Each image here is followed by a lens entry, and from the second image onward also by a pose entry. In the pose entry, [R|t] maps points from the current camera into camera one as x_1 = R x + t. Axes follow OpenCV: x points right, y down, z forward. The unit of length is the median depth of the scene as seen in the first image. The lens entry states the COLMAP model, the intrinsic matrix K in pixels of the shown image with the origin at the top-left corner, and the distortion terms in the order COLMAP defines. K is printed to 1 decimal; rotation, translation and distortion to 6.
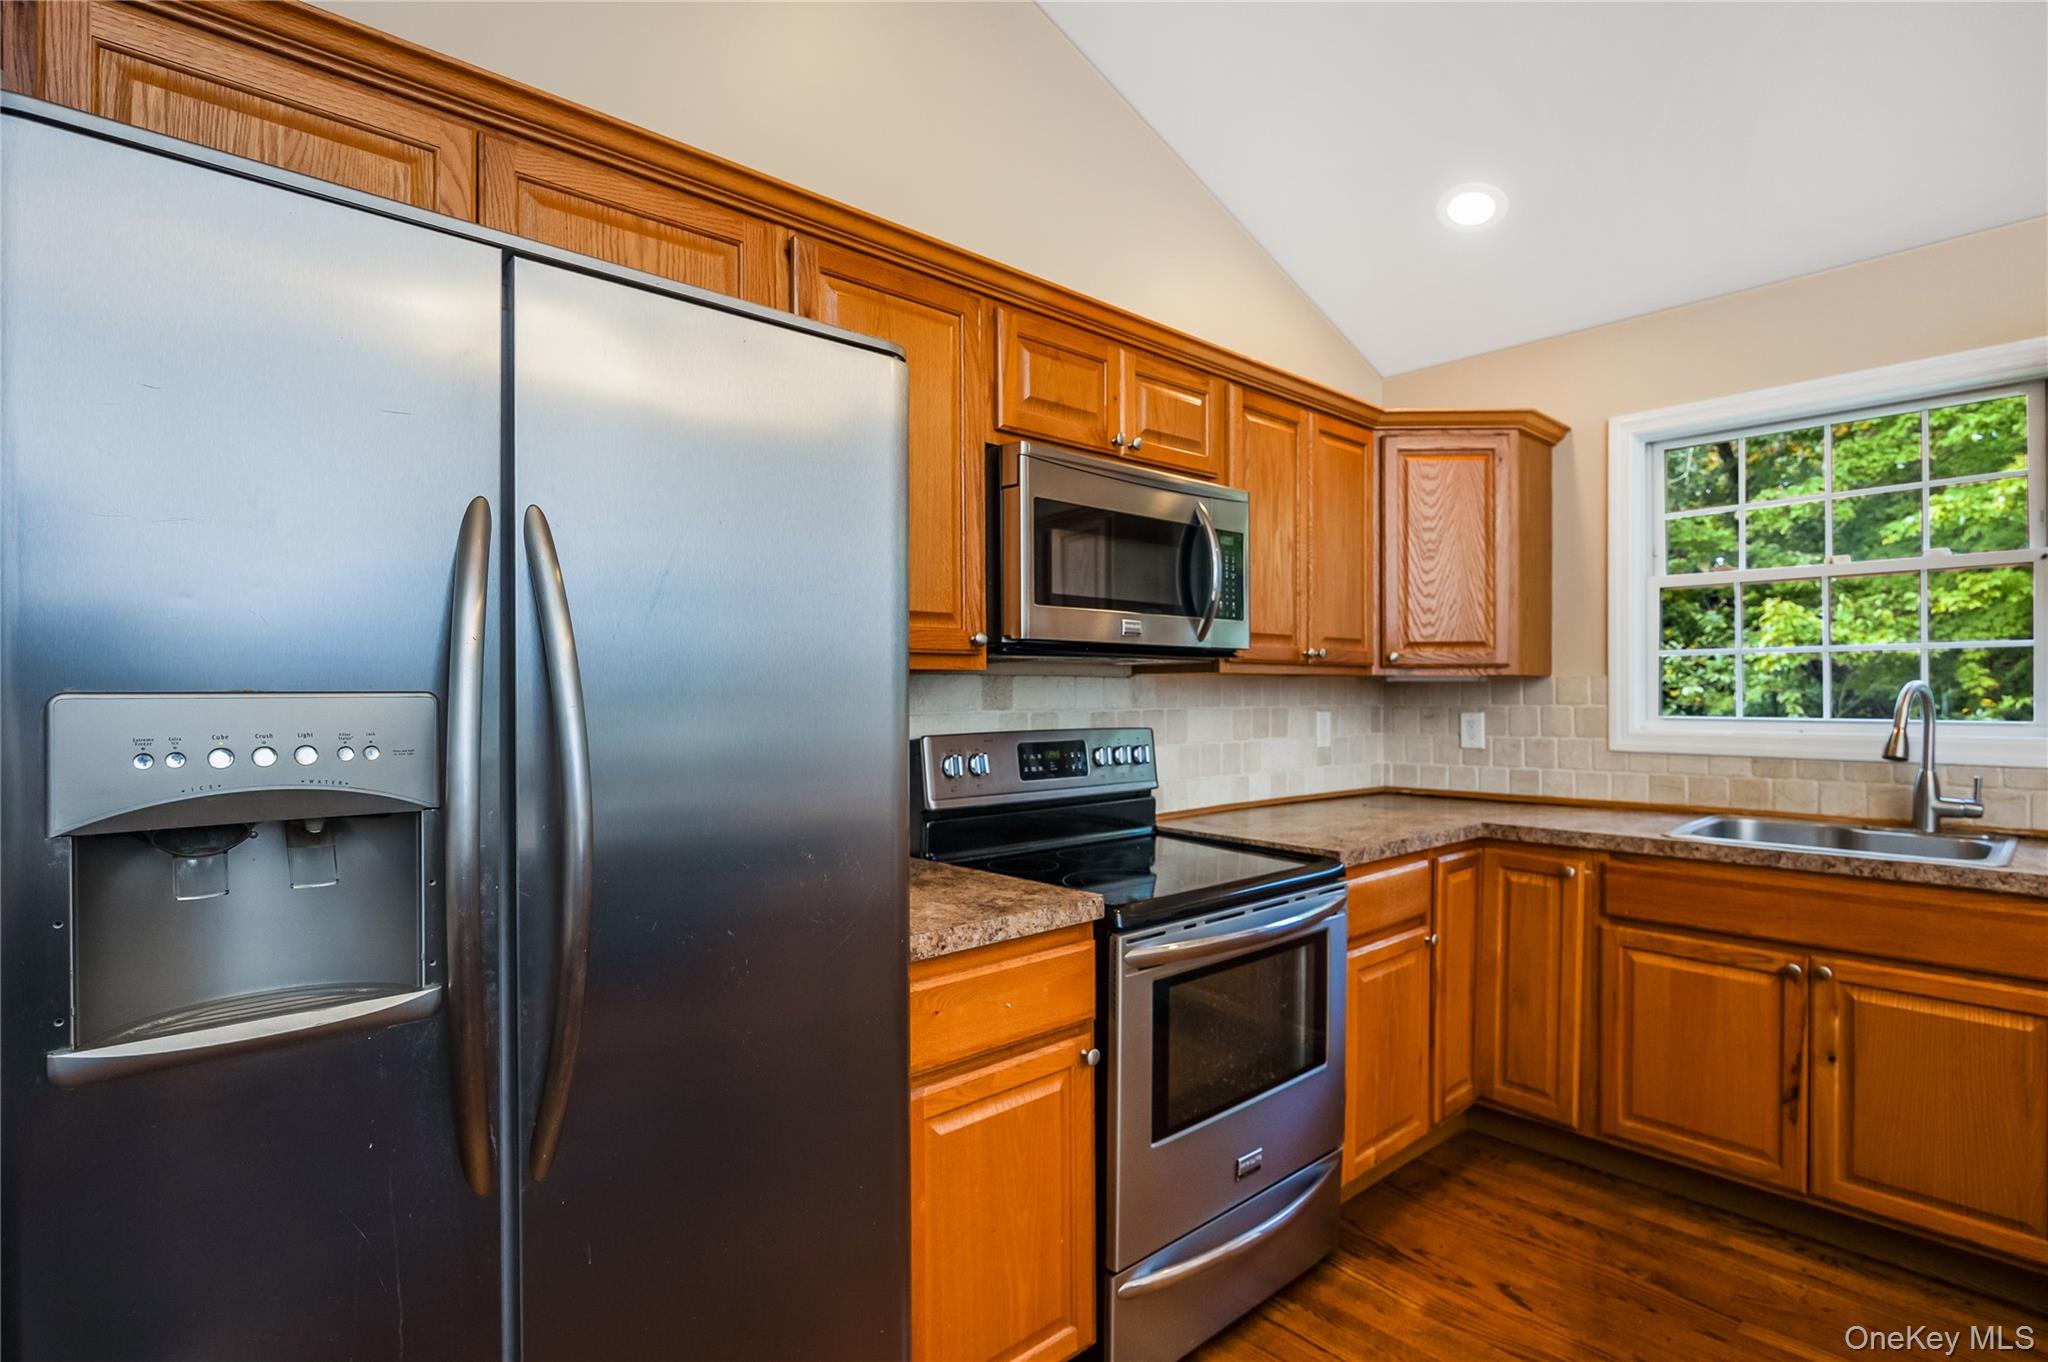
lens RADIAL K [[989.2, 0, 1031.4], [0, 989.2, 685.5], [0, 0, 1]] dist [-0.014476, -0.000189]
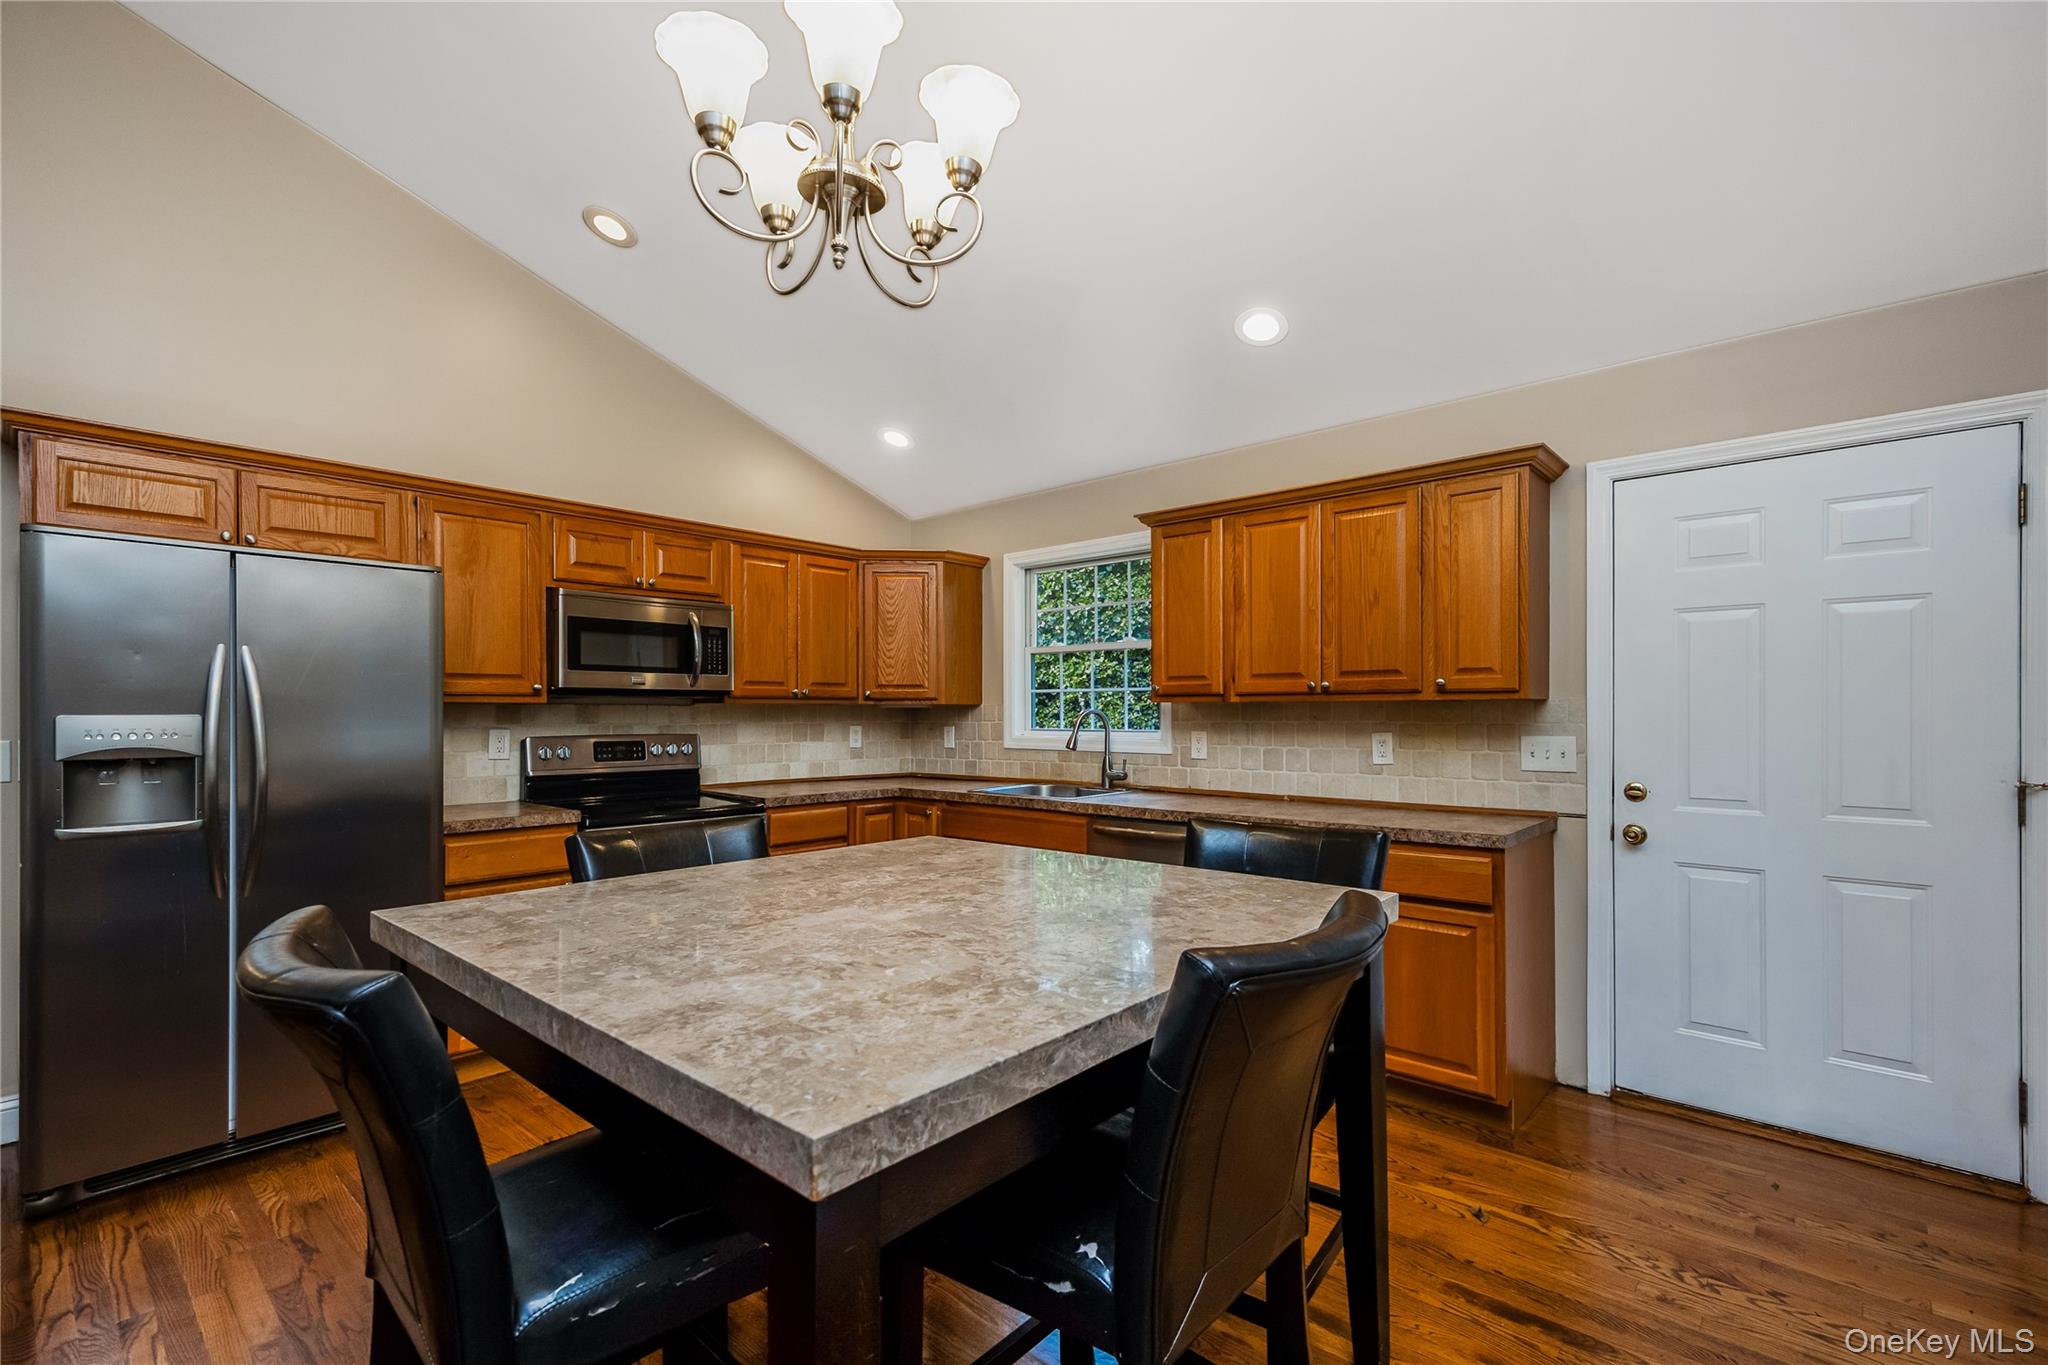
lens RADIAL K [[903.9, 0, 1032.4], [0, 903.9, 711.4], [0, 0, 1]] dist [-0.003333, 0.000050]
pose [[0.994383, 0.001235, 0.105833, 0.581835], [-0.001790, 0.999985, 0.005148, -0.007837], [-0.105825, -0.005309, 0.994371, -0.710824]]
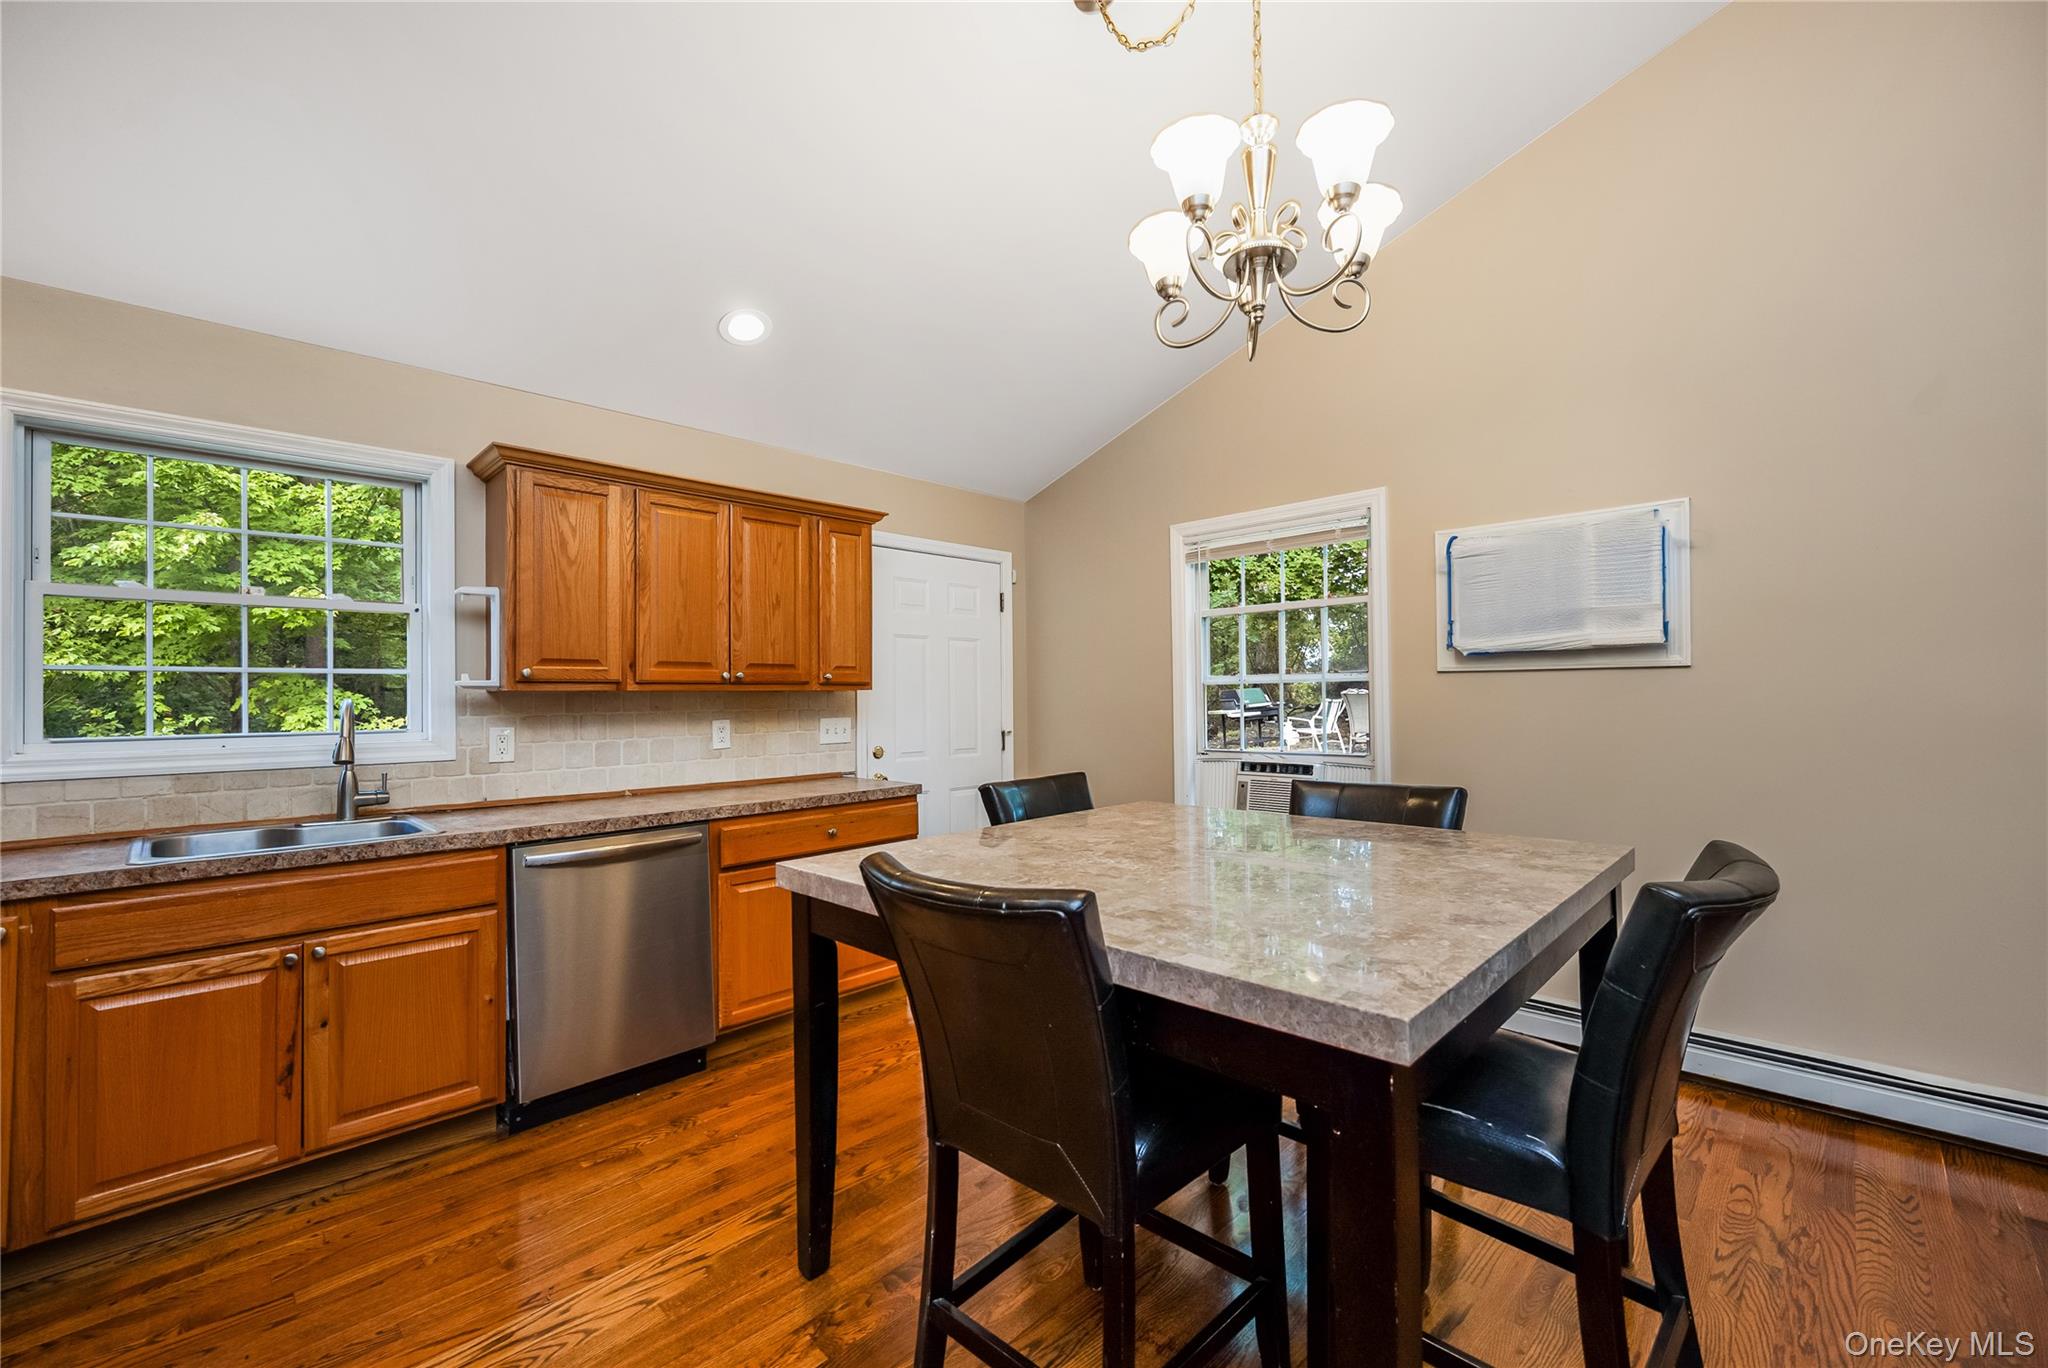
lens RADIAL K [[839.6, 0, 1018.0], [0, 839.6, 687.5], [0, 0, 1]] dist [-0.008266, 0.000486]
pose [[-0.055993, 0.016311, 0.998298, -0.194145], [0.005080, 0.999858, -0.016051, 0.001842], [-0.998418, 0.004172, -0.056068, 0.202624]]
